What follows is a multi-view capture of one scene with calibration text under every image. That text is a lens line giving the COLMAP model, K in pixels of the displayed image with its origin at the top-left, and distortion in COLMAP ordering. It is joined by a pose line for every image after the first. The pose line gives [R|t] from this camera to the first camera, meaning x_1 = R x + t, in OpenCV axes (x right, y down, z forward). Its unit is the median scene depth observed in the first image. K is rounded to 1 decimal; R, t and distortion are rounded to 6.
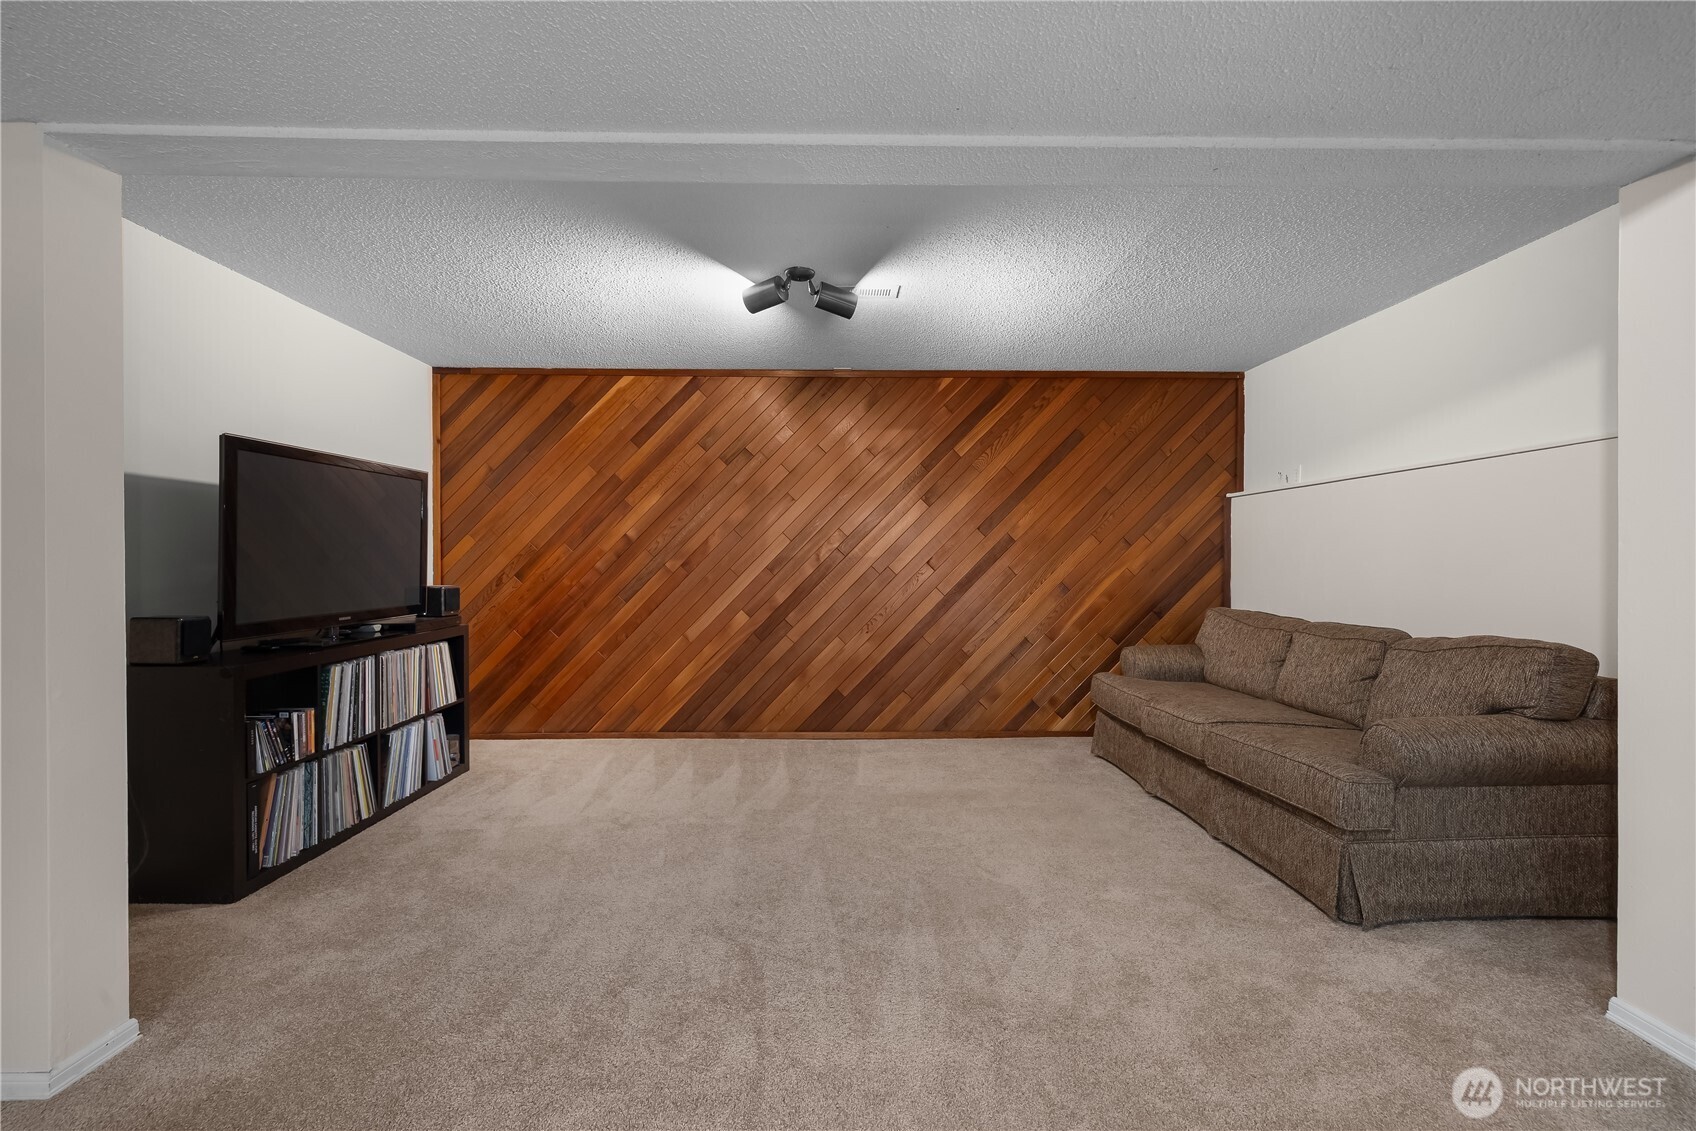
lens RADIAL K [[726.4, 0, 842.5], [0, 726.4, 560.6], [0, 0, 1]] dist [-0.001963, -0.000365]
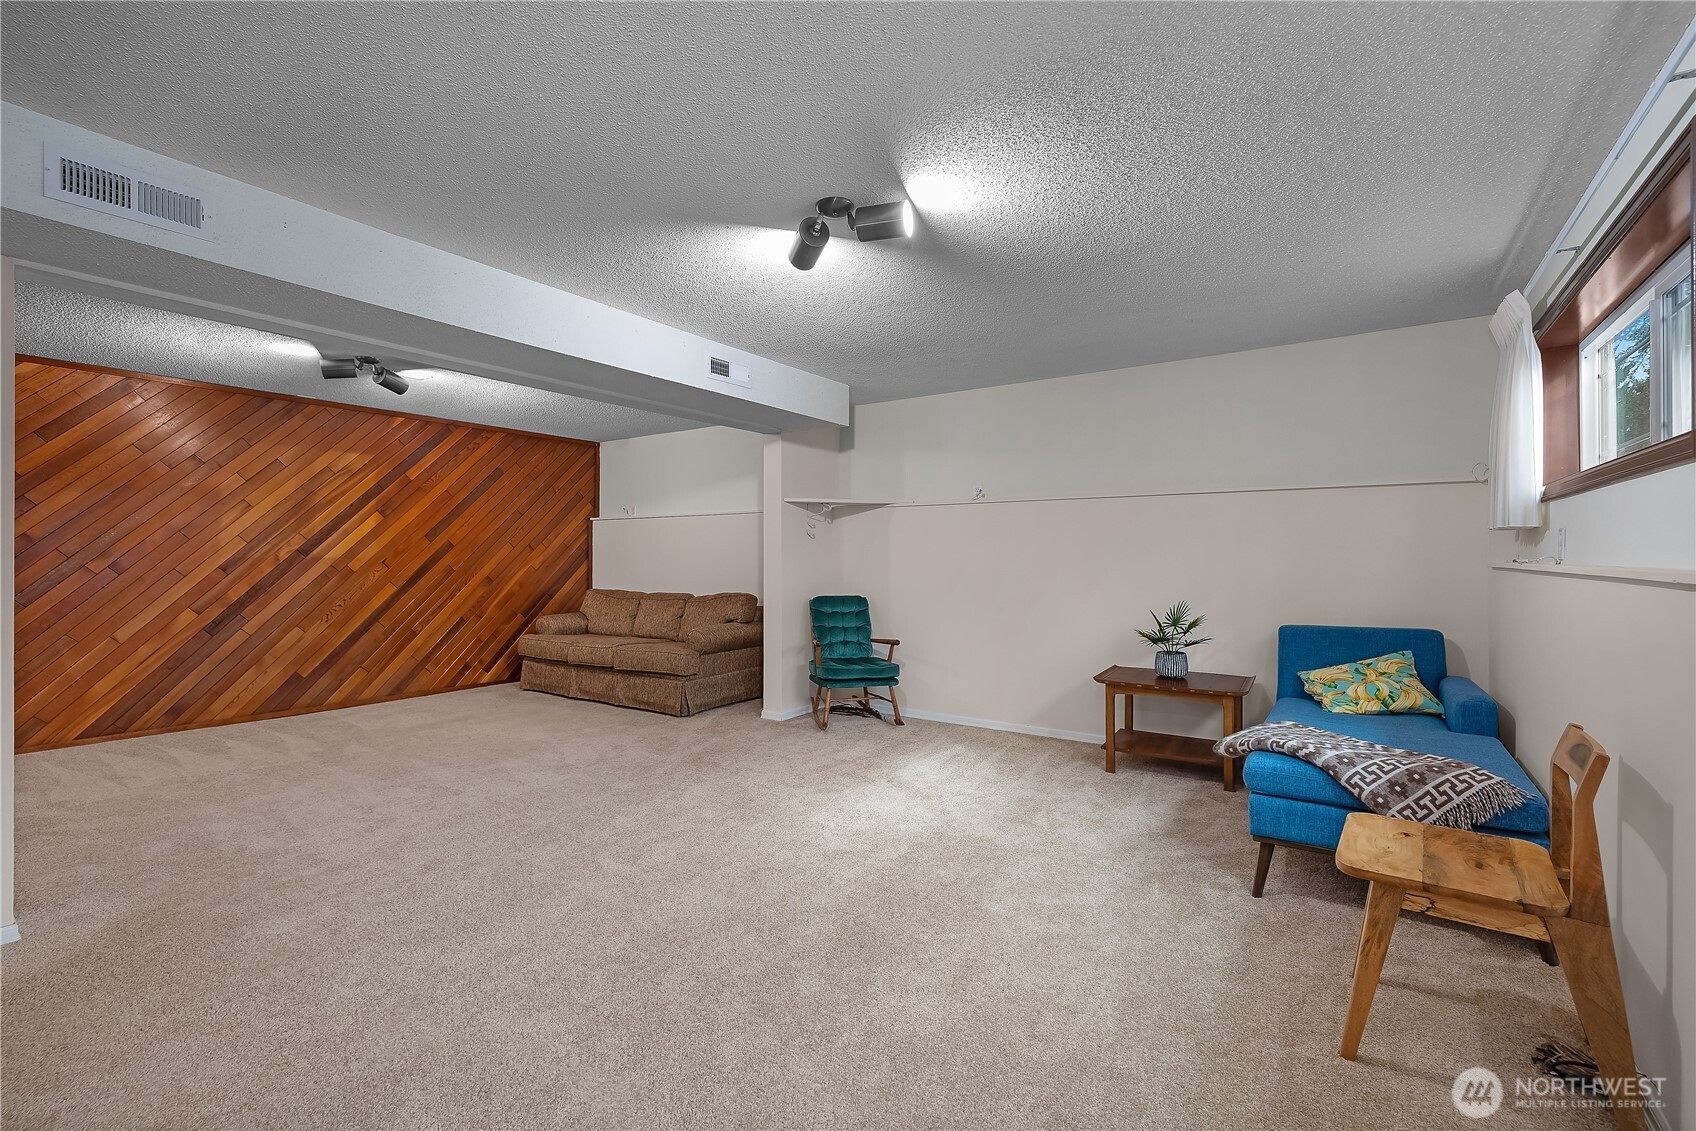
lens RADIAL K [[726.4, 0, 849.6], [0, 726.4, 561.3], [0, 0, 1]] dist [-0.001963, -0.000365]
pose [[0.582016, -0.003089, 0.813171, -0.434192], [0.001204, 0.999995, 0.002936, -0.001649], [-0.813176, -0.000730, 0.582017, -0.385357]]
